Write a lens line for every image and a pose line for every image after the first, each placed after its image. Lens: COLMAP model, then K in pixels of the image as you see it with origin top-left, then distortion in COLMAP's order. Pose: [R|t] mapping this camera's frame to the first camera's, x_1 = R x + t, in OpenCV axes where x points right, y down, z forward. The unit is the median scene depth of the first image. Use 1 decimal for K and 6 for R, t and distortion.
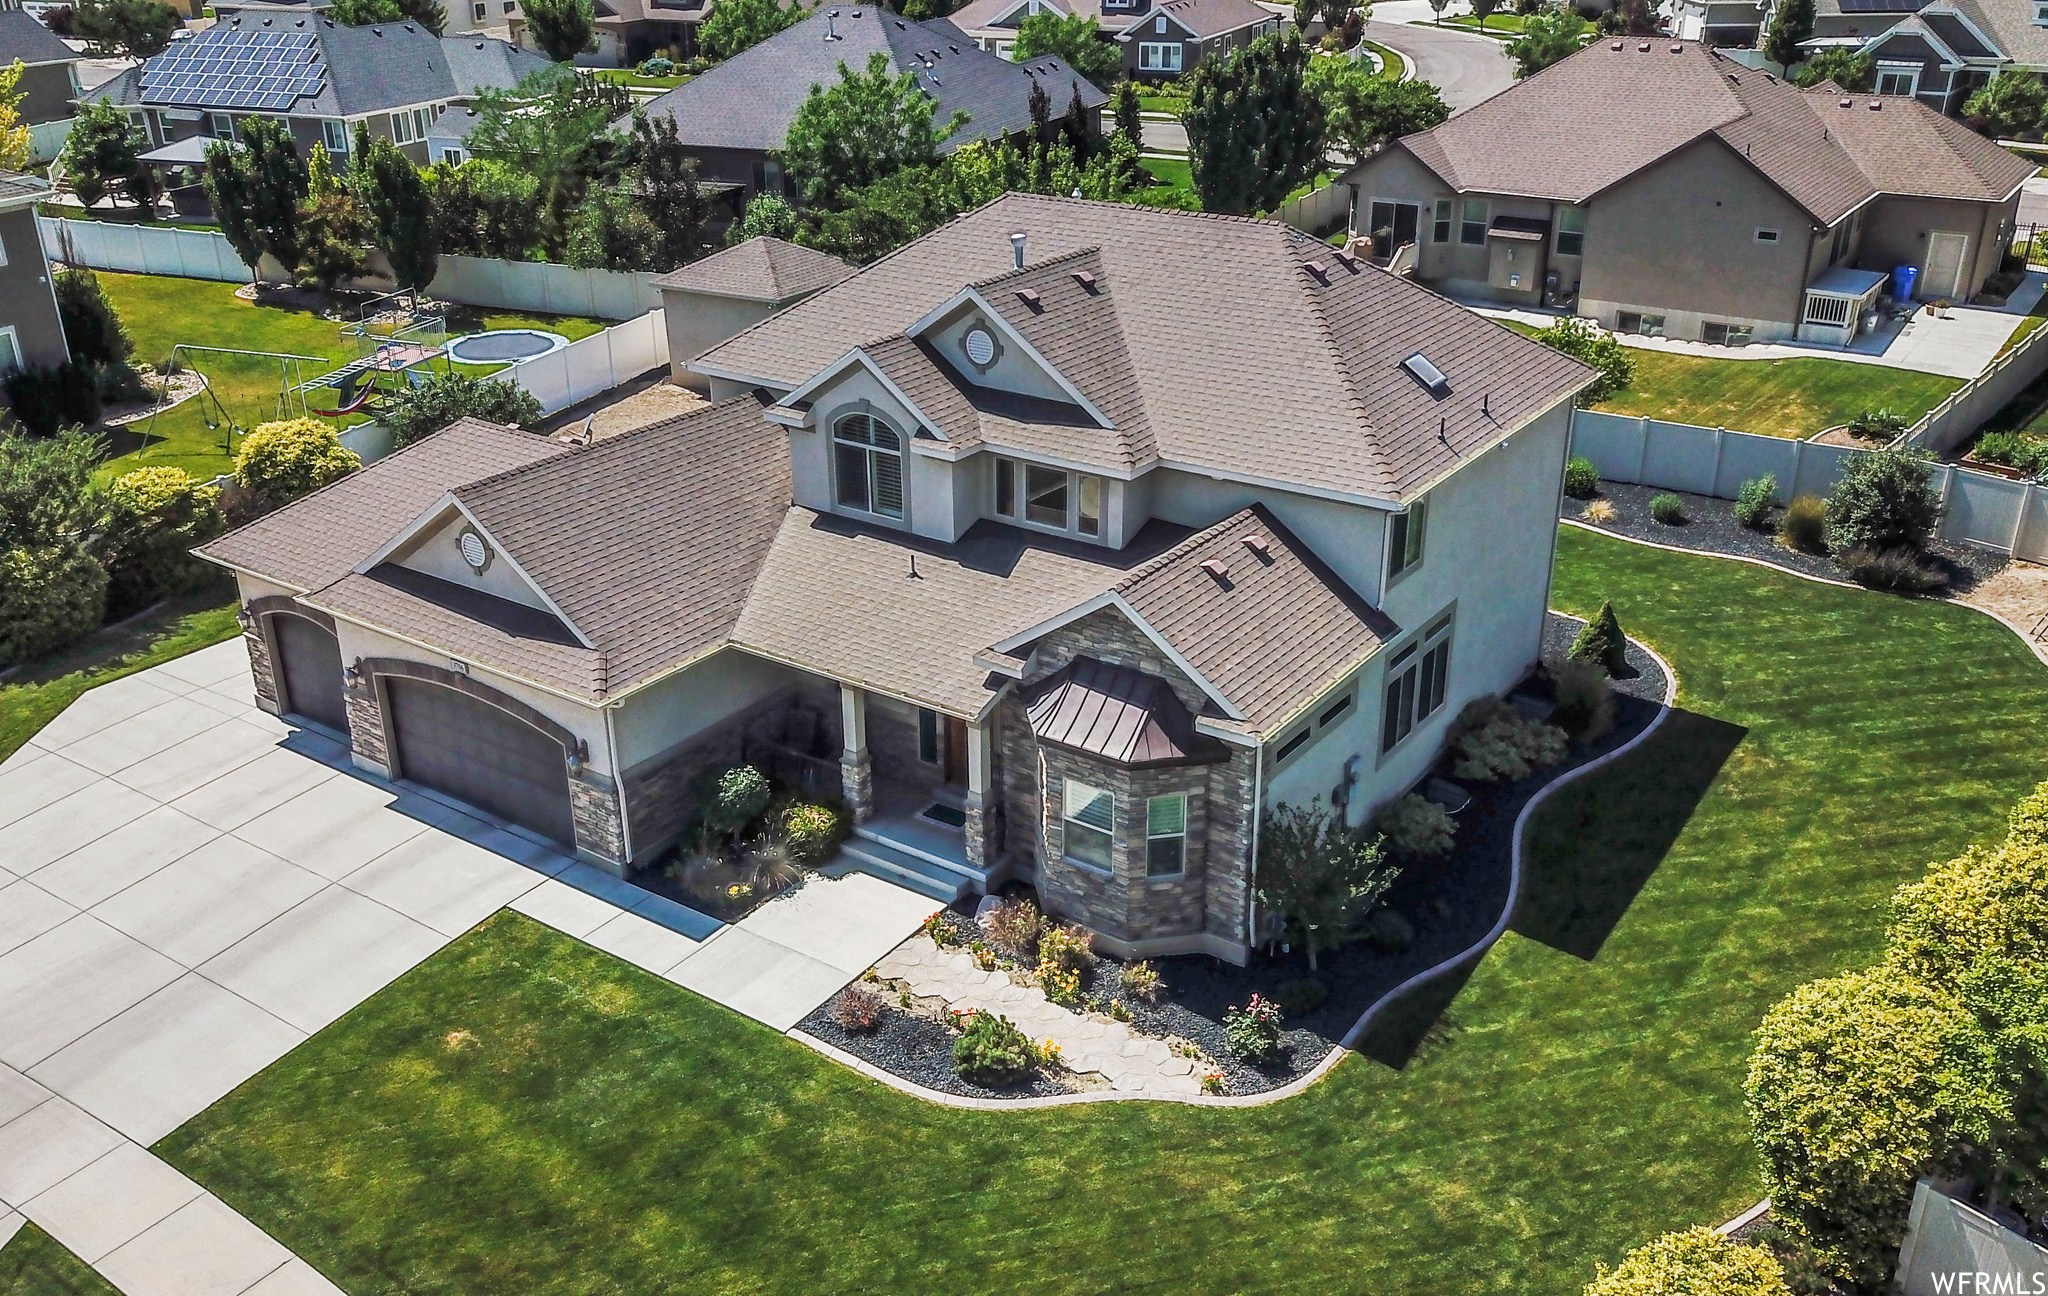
lens RADIAL K [[1760.0, 0, 1024.0], [0, 1760.0, 648.0], [0, 0, 1]] dist [0.006969, 0.003035]
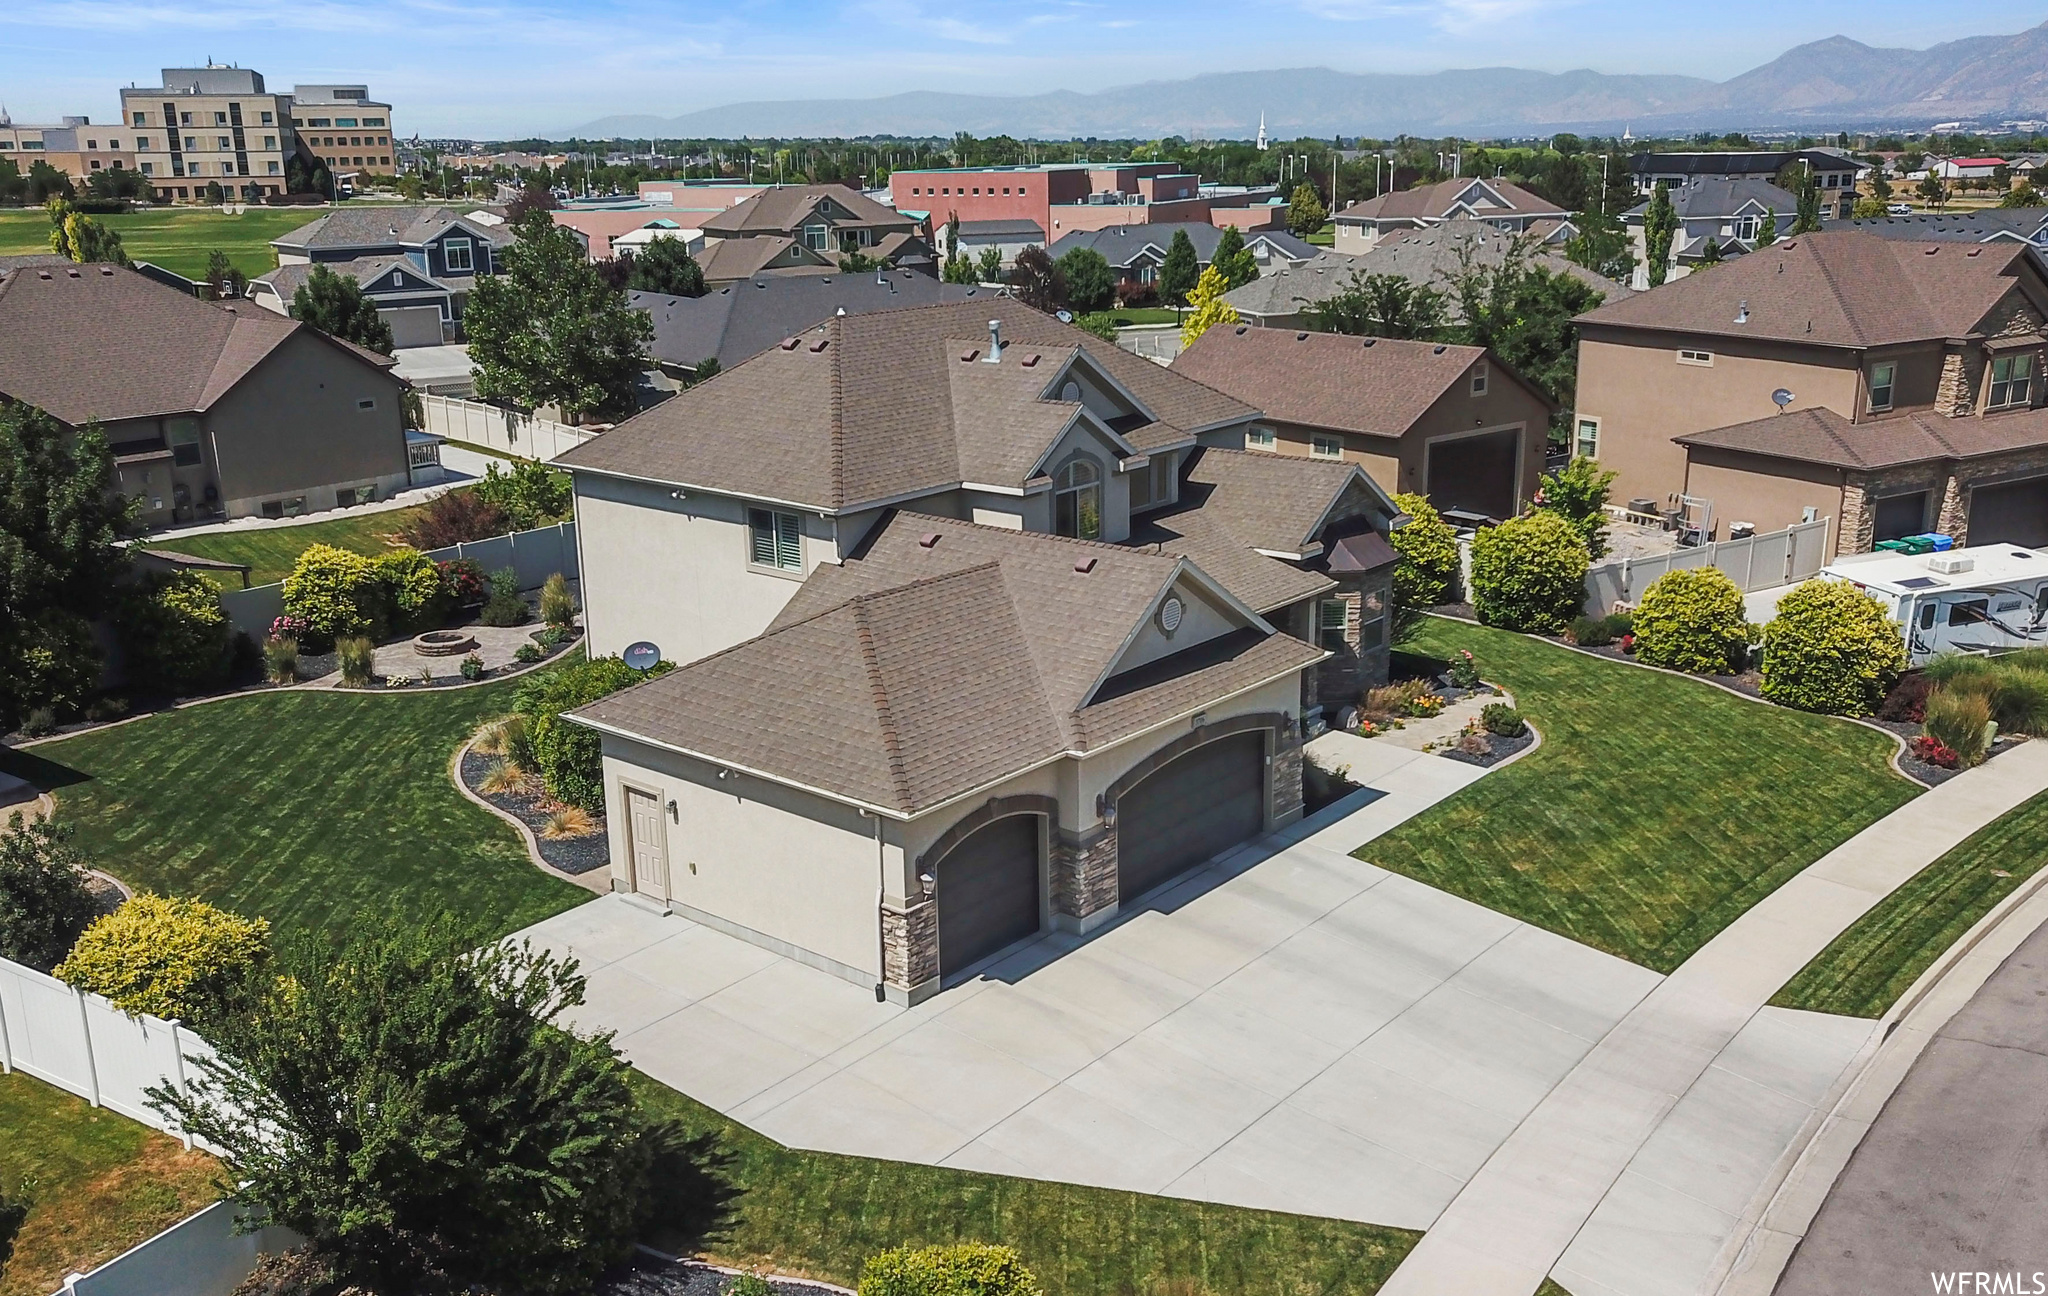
lens RADIAL K [[1835.2, 0, 1024.0], [0, 1835.2, 648.0], [0, 0, 1]] dist [0.019112, 0.009674]
pose [[0.090039, -0.263629, 0.960413, -1.473449], [0.421063, 0.883983, 0.203174, -0.319394], [-0.902551, 0.386100, 0.190597, 0.918031]]
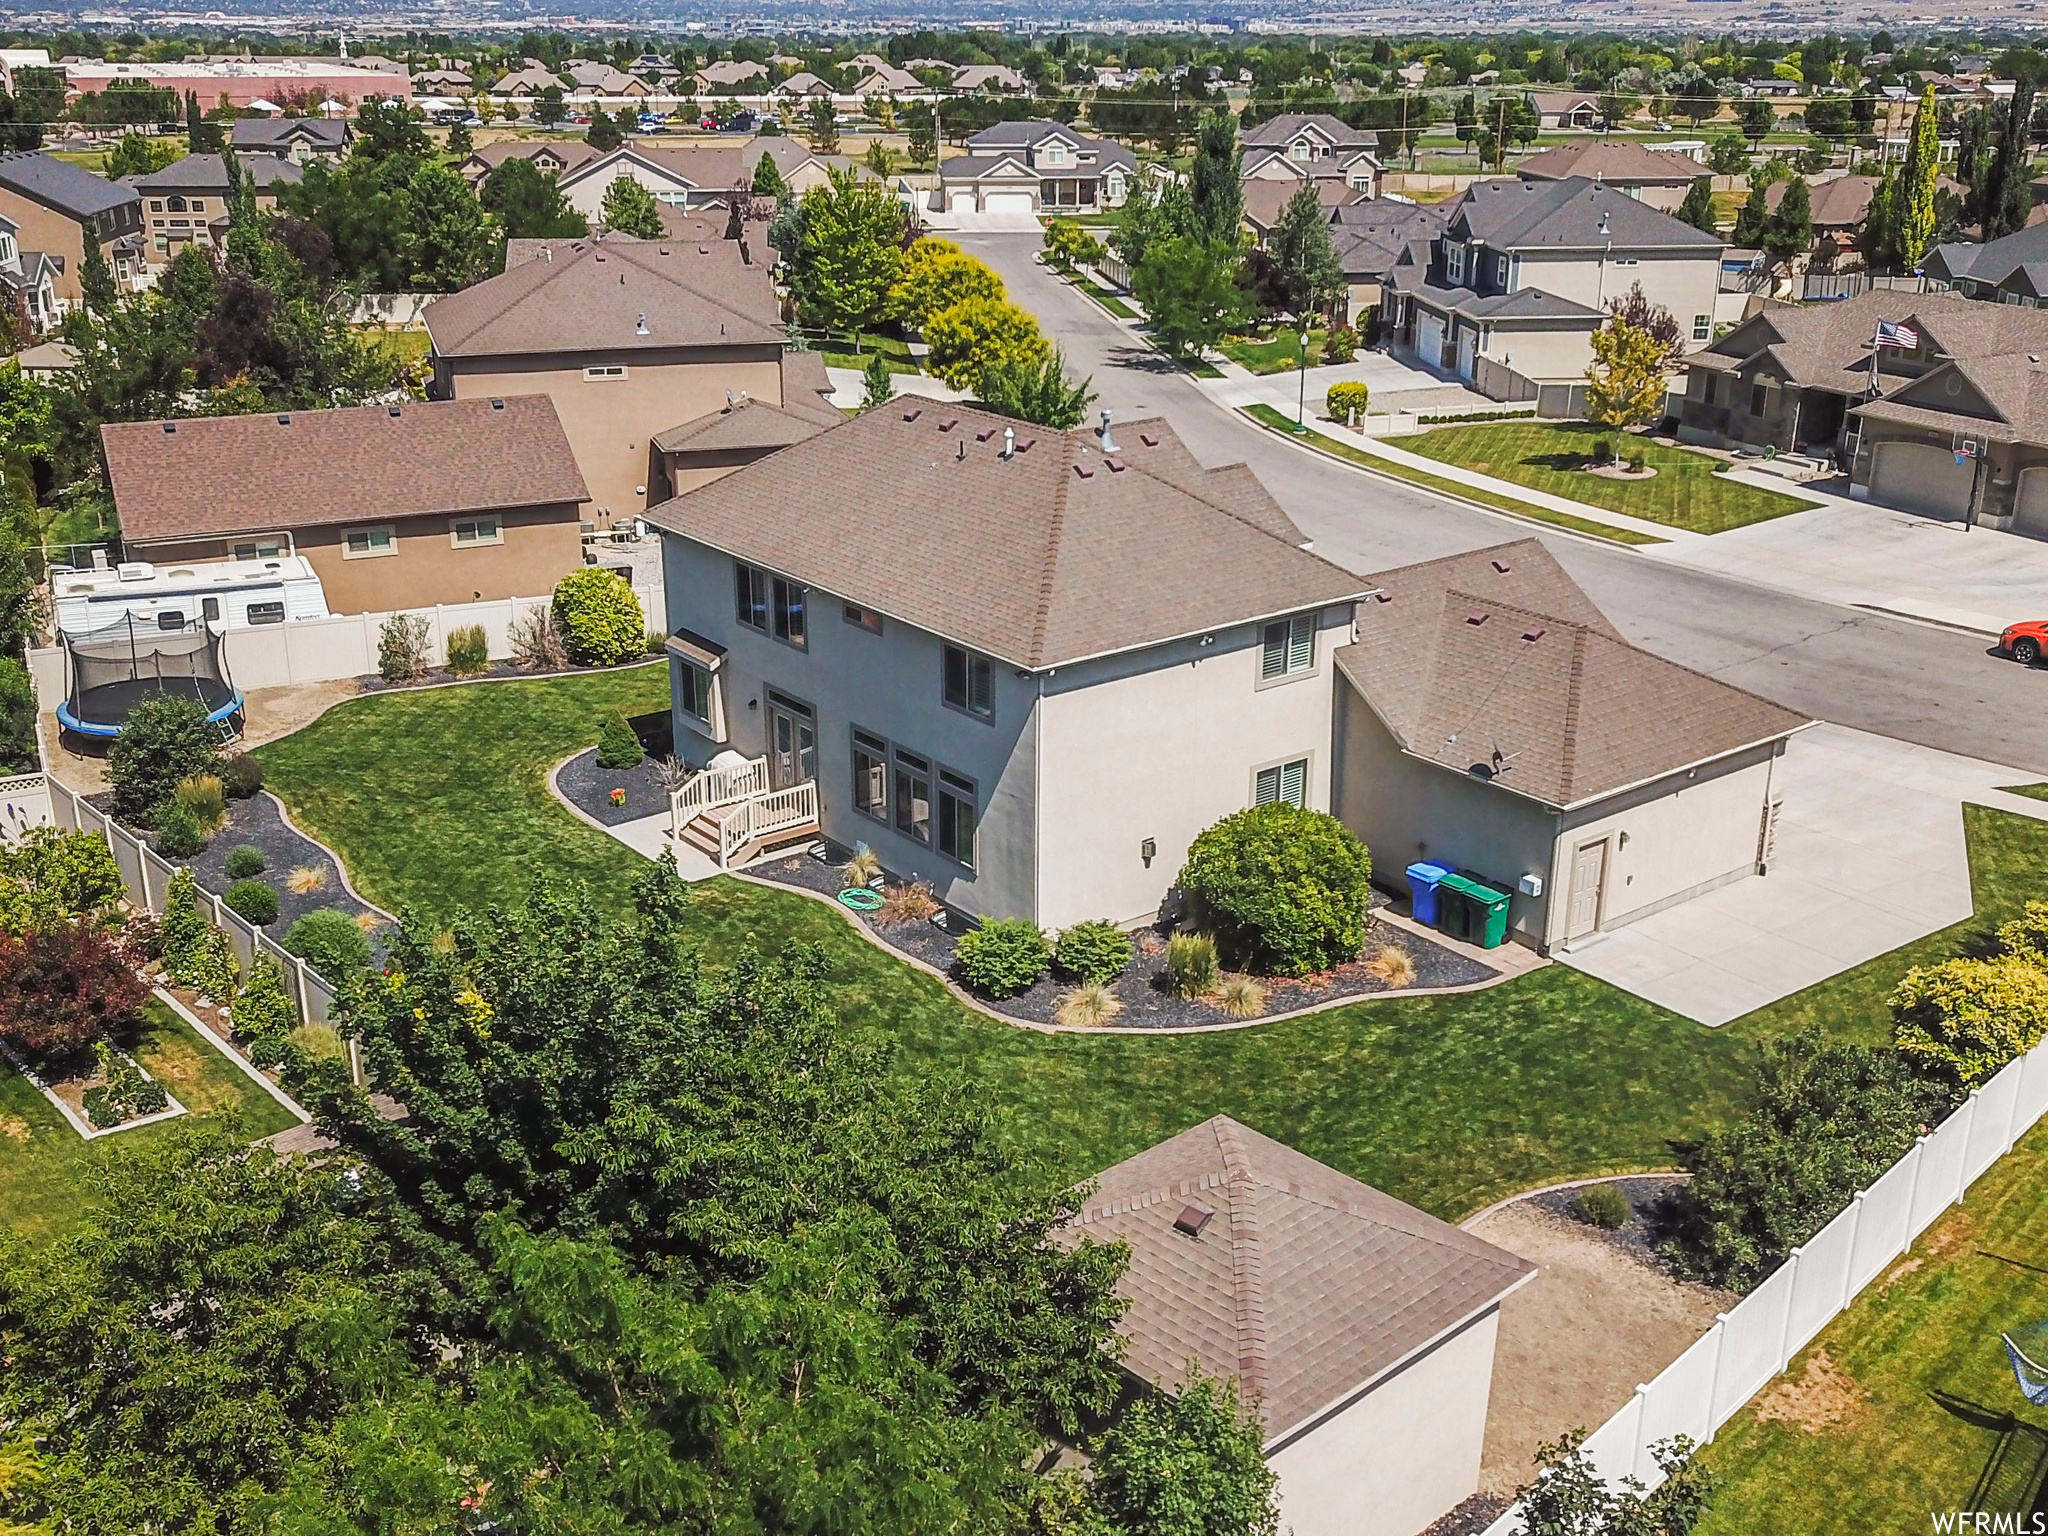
lens RADIAL K [[2097.1, 0, 1024.0], [0, 2097.1, 768.0], [0, 0, 1]] dist [0.013083, 0.031909]
pose [[-0.955883, -0.099204, 0.276491, -0.431413], [0.120085, 0.727038, 0.676015, -1.192673], [-0.268083, 0.679393, -0.683050, 2.470510]]
